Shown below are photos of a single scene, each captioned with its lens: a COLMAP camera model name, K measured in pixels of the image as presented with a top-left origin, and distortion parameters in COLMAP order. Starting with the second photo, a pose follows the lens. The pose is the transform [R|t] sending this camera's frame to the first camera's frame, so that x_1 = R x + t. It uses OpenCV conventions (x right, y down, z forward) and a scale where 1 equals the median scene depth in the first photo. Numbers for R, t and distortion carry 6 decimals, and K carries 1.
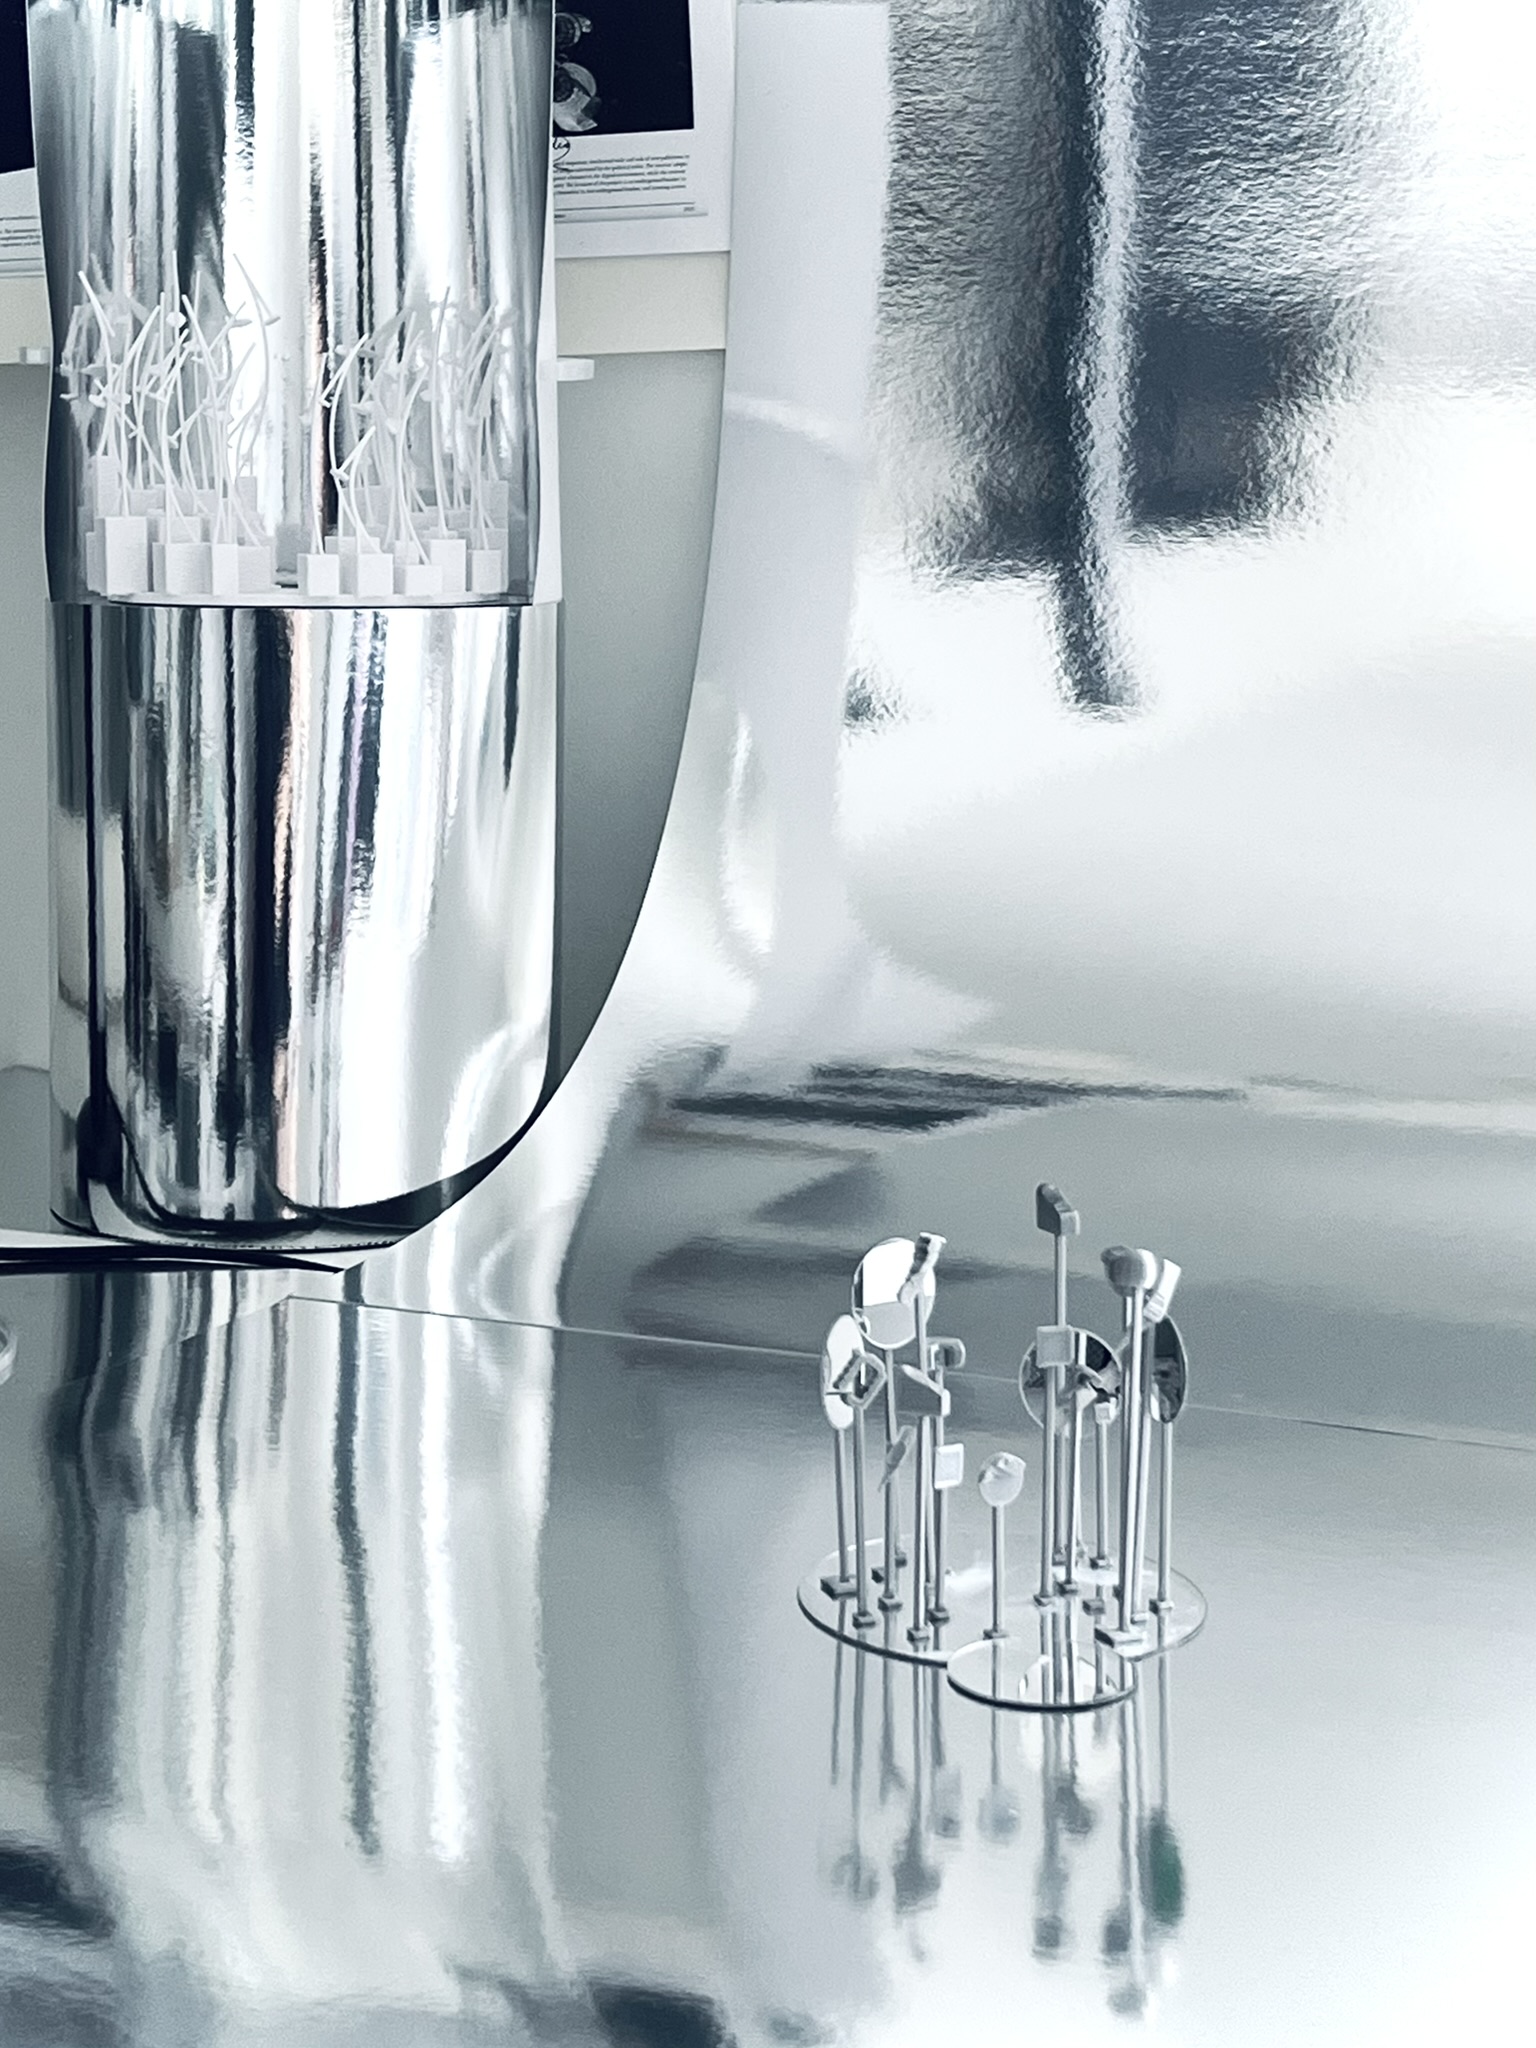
lens RADIAL K [[3455.9, 0, 767.4], [0, 3455.9, 1011.3], [0, 0, 1]] dist [0.725041, 0.000000]
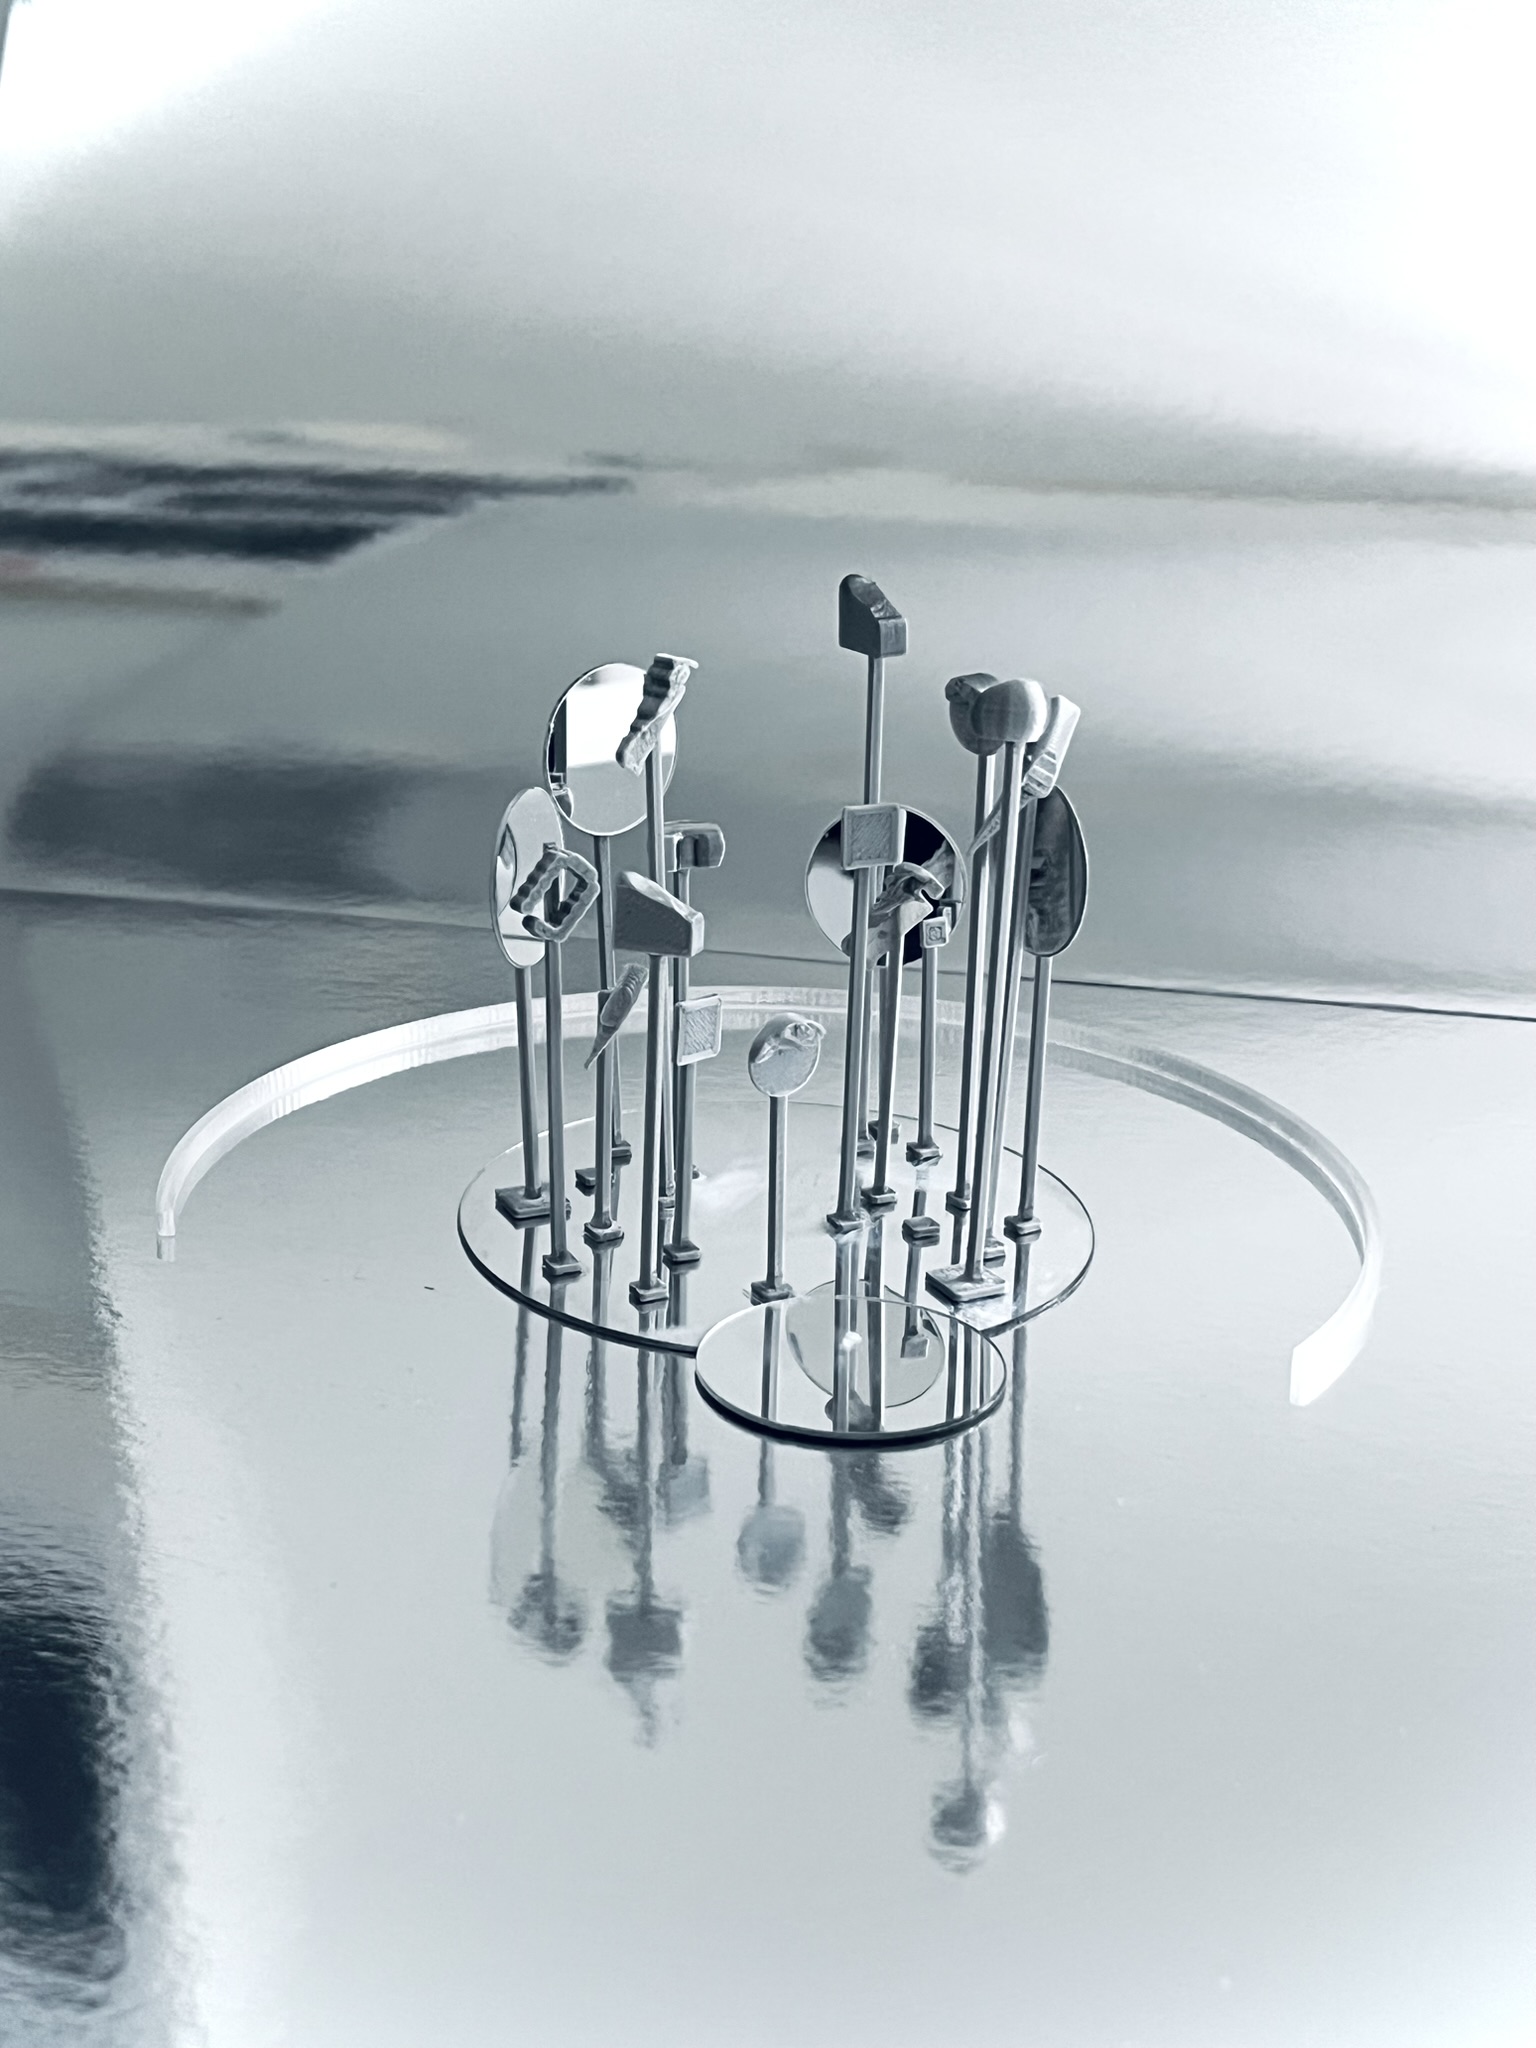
lens RADIAL K [[2991.8, 0, 771.1], [0, 2991.8, 1018.9], [0, 0, 1]] dist [0.066134, 0.000000]
pose [[0.996179, -0.006035, 0.087130, 0.018191], [-0.009686, 0.983821, 0.178891, 0.033408], [-0.086800, -0.179052, 0.980003, 0.479468]]
